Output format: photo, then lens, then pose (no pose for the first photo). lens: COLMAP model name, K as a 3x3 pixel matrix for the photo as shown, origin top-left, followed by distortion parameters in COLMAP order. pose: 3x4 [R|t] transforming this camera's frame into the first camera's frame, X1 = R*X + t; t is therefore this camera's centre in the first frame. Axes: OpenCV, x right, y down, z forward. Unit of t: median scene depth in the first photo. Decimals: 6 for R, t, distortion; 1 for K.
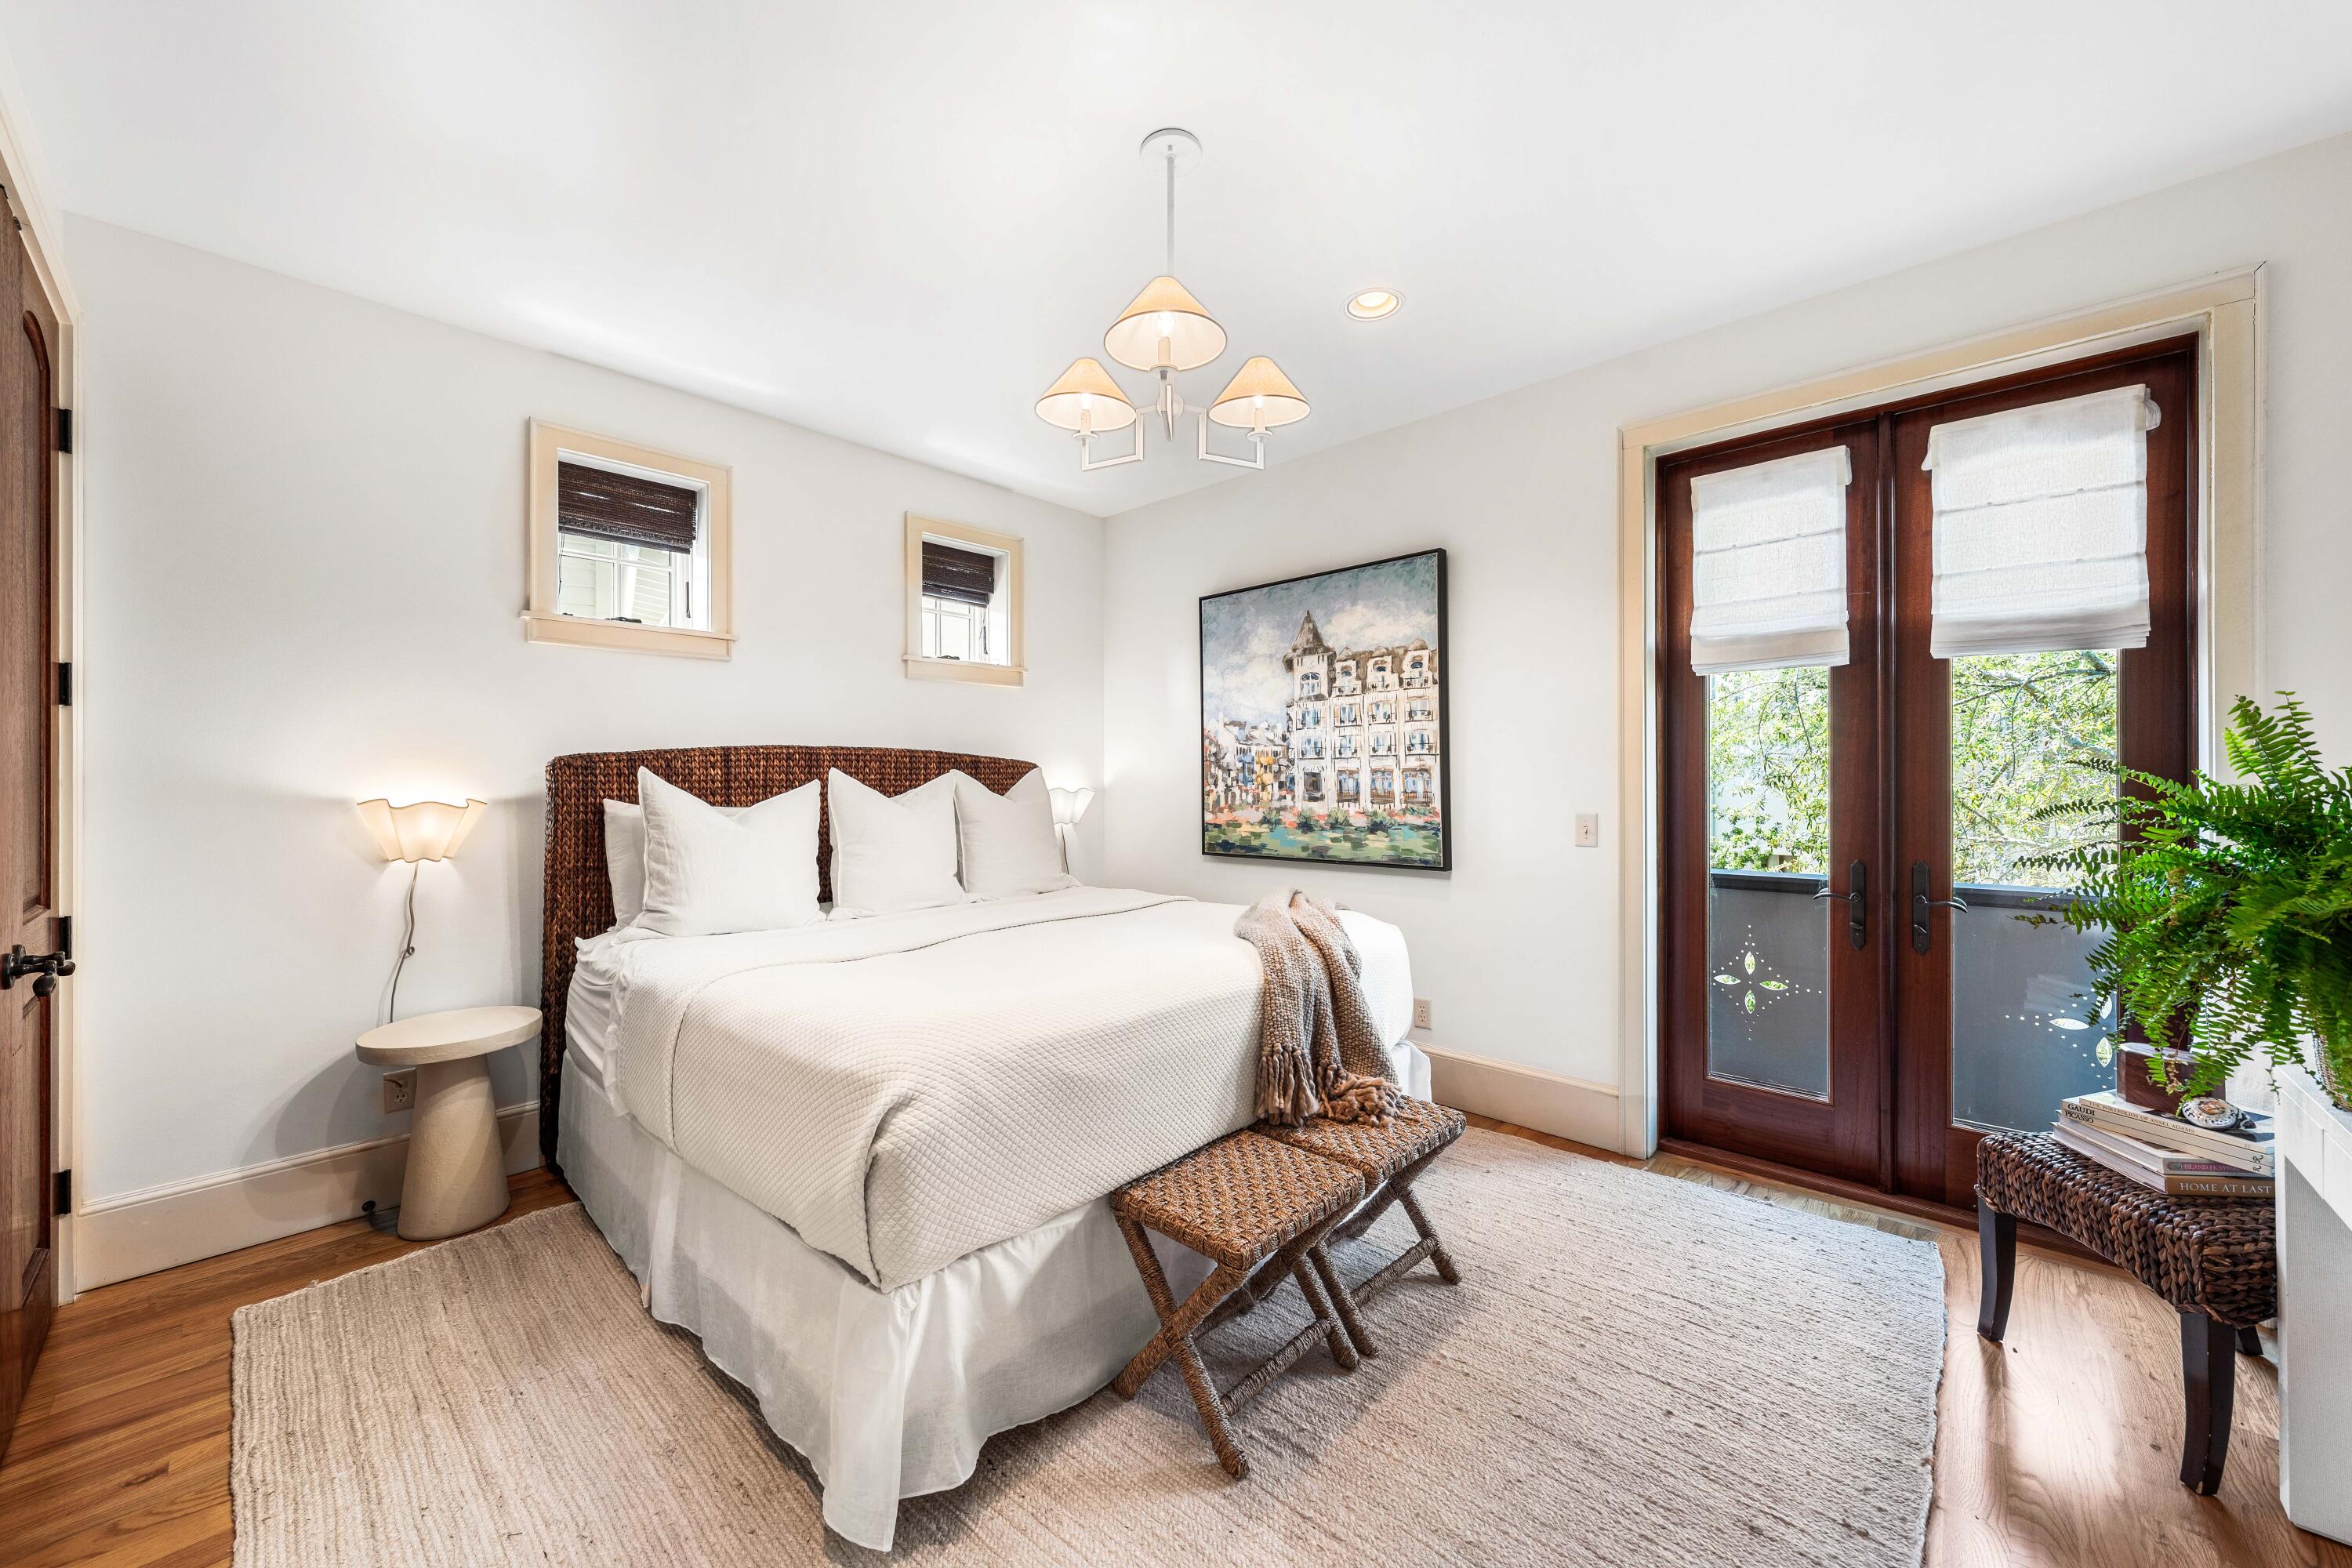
lens RADIAL K [[866.4, 0, 1170.6], [0, 866.4, 779.4], [0, 0, 1]] dist [-0.001134, -0.000009]
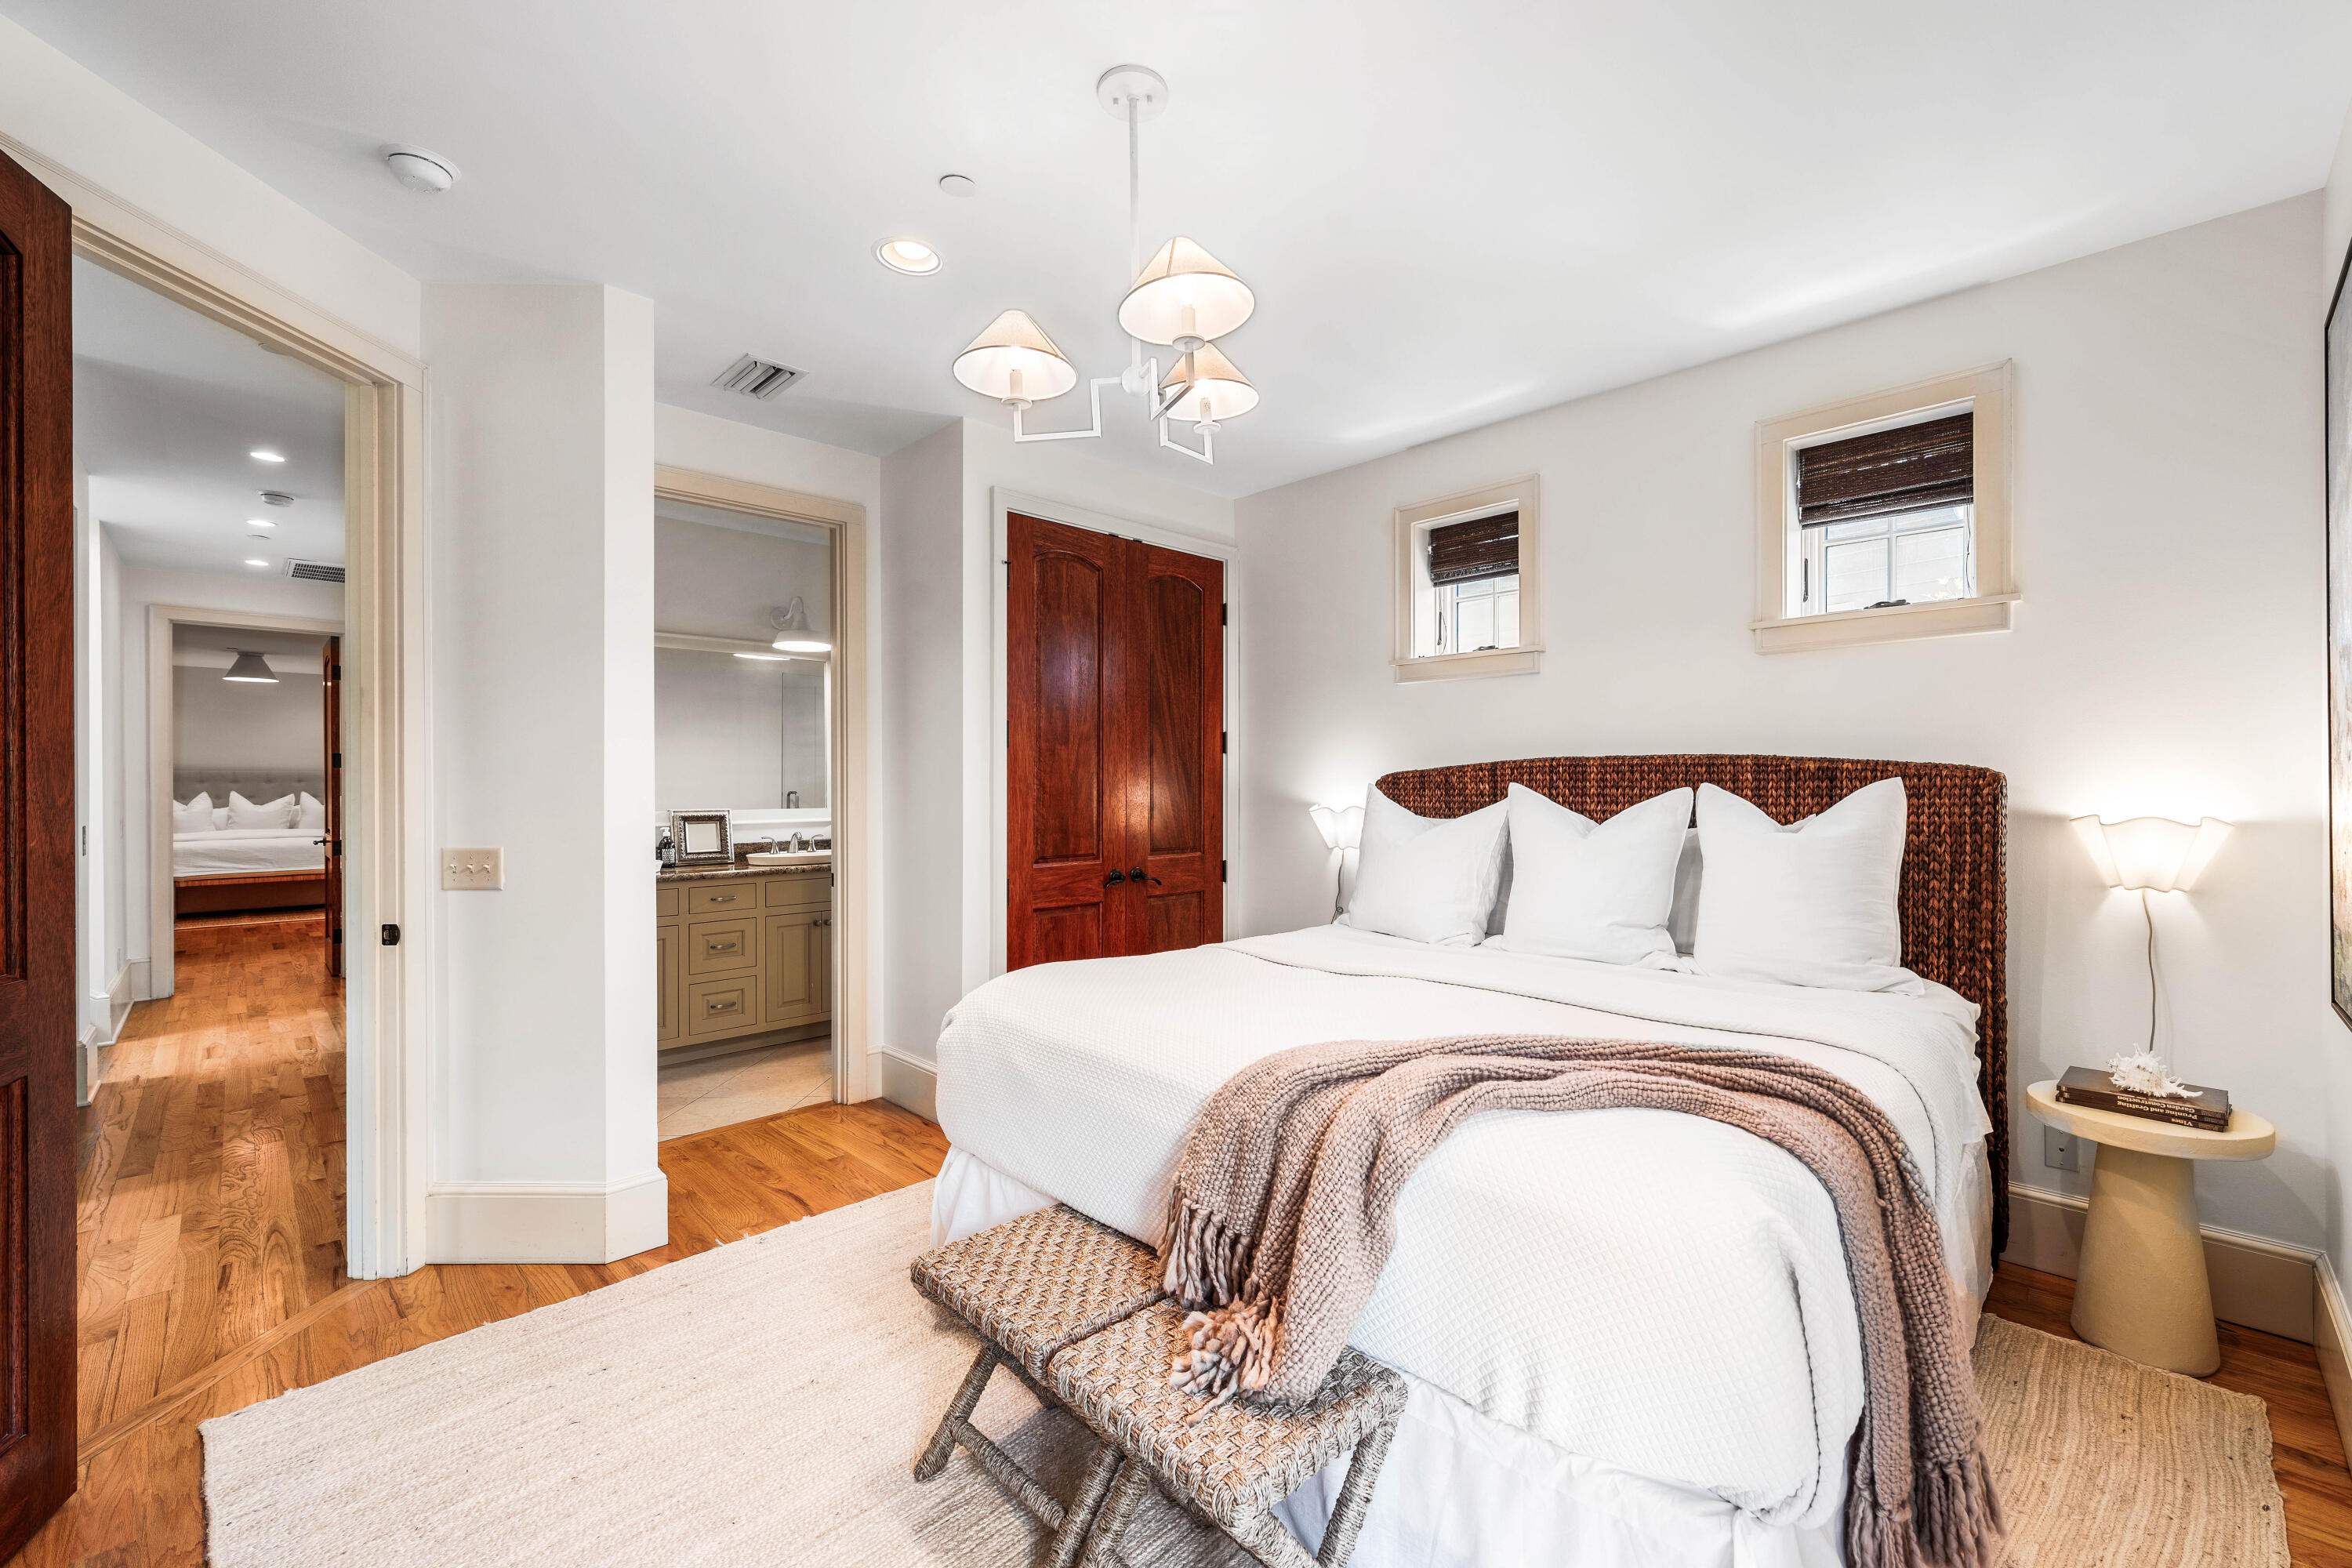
lens RADIAL K [[944.6, 0, 1170.8], [0, 944.6, 783.6], [0, 0, 1]] dist [0.000169, -0.000013]
pose [[-0.035901, -0.002775, -0.999351, 0.476194], [-0.003720, 0.999990, -0.002643, -0.006785], [0.999348, 0.003623, -0.035911, 0.530355]]
